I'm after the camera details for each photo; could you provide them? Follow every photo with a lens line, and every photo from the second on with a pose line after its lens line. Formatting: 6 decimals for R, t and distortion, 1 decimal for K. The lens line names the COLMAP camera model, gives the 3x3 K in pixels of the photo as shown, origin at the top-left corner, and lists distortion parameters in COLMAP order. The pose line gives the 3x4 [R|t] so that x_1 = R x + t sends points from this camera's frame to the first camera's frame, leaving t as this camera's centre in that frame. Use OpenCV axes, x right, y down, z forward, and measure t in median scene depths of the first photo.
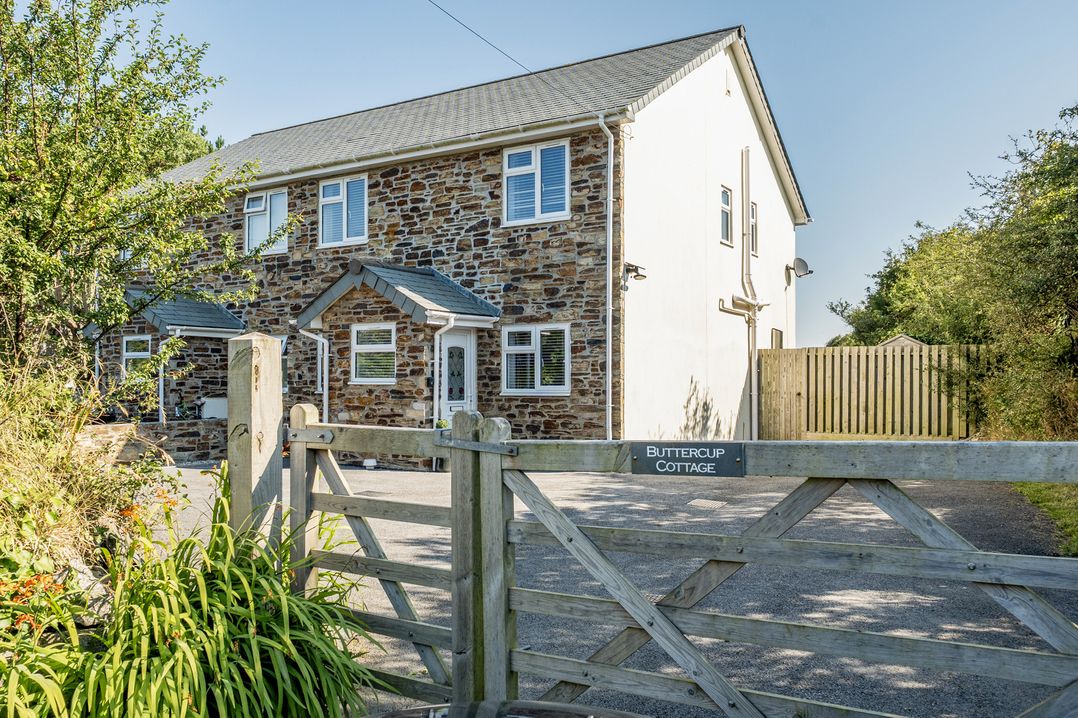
lens RADIAL K [[902.5, 0, 519.9], [0, 902.5, 374.8], [0, 0, 1]] dist [-0.008888, 0.017974]
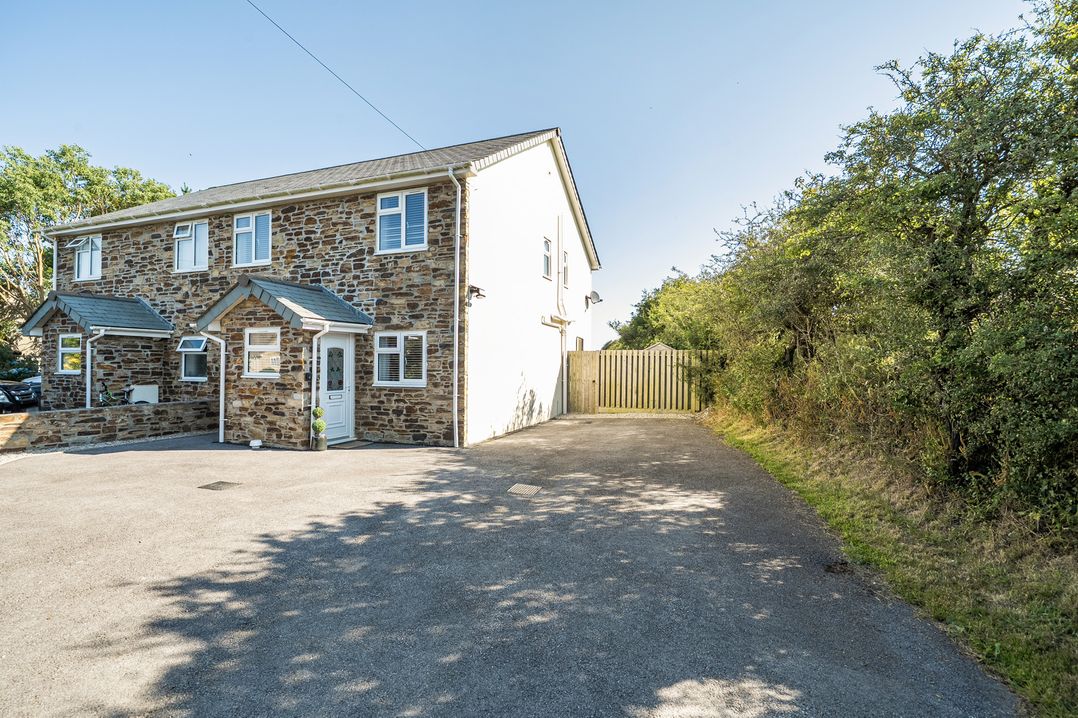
lens RADIAL K [[510.2, 0, 540.0], [0, 510.2, 361.1], [0, 0, 1]] dist [-0.002142, 0.000376]
pose [[0.978731, 0.007536, 0.205010, 0.062162], [-0.007921, 0.999968, 0.001057, -0.015319], [-0.204995, -0.002659, 0.978759, 0.243858]]
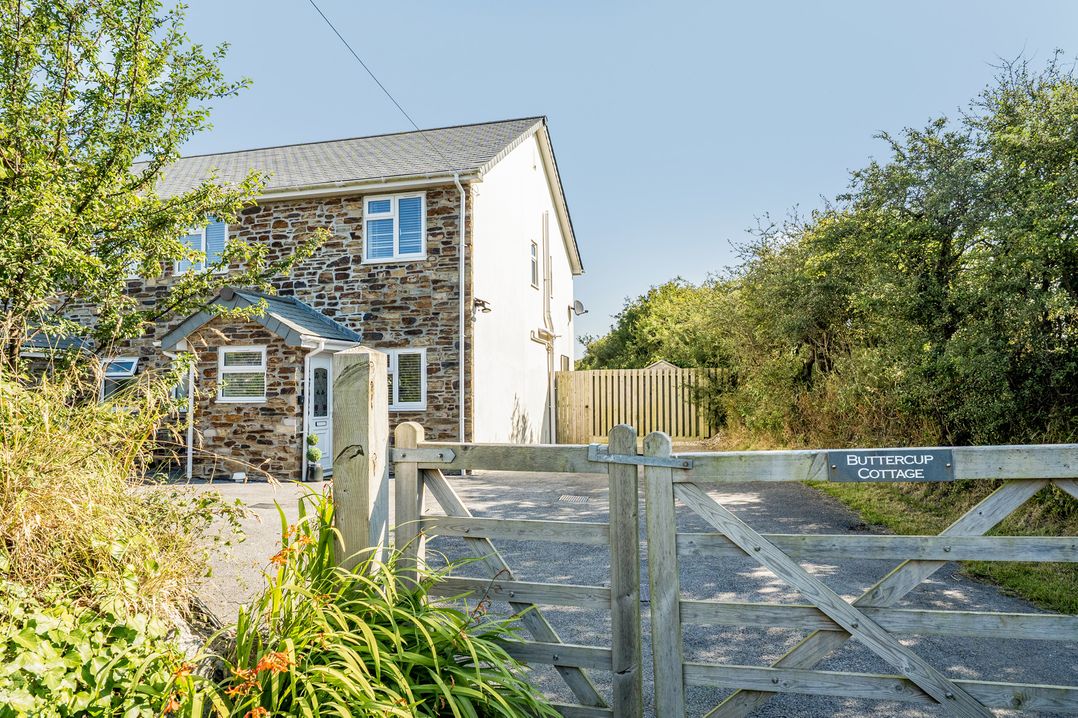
lens RADIAL K [[725.1, 0, 540.5], [0, 725.1, 356.0], [0, 0, 1]] dist [-0.005095, 0.000605]
pose [[0.948215, 0.008701, 0.317511, -0.097111], [0.007483, 0.998735, -0.049718, 0.000551], [-0.317542, 0.049520, 0.946950, 0.063113]]
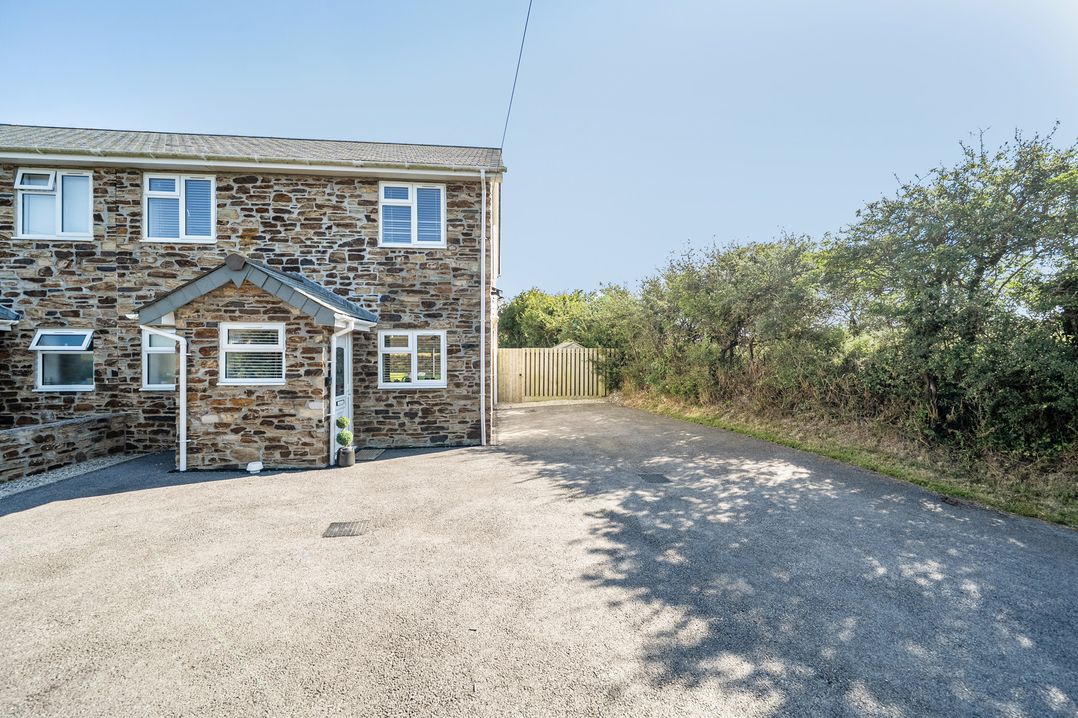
lens RADIAL K [[419.0, 0, 549.9], [0, 419.0, 358.5], [0, 0, 1]] dist [-0.006733, 0.000310]
pose [[0.772473, -0.003643, 0.635037, -0.196851], [-0.003954, 0.999937, 0.010546, -0.023700], [-0.635035, -0.010657, 0.772409, 0.432839]]
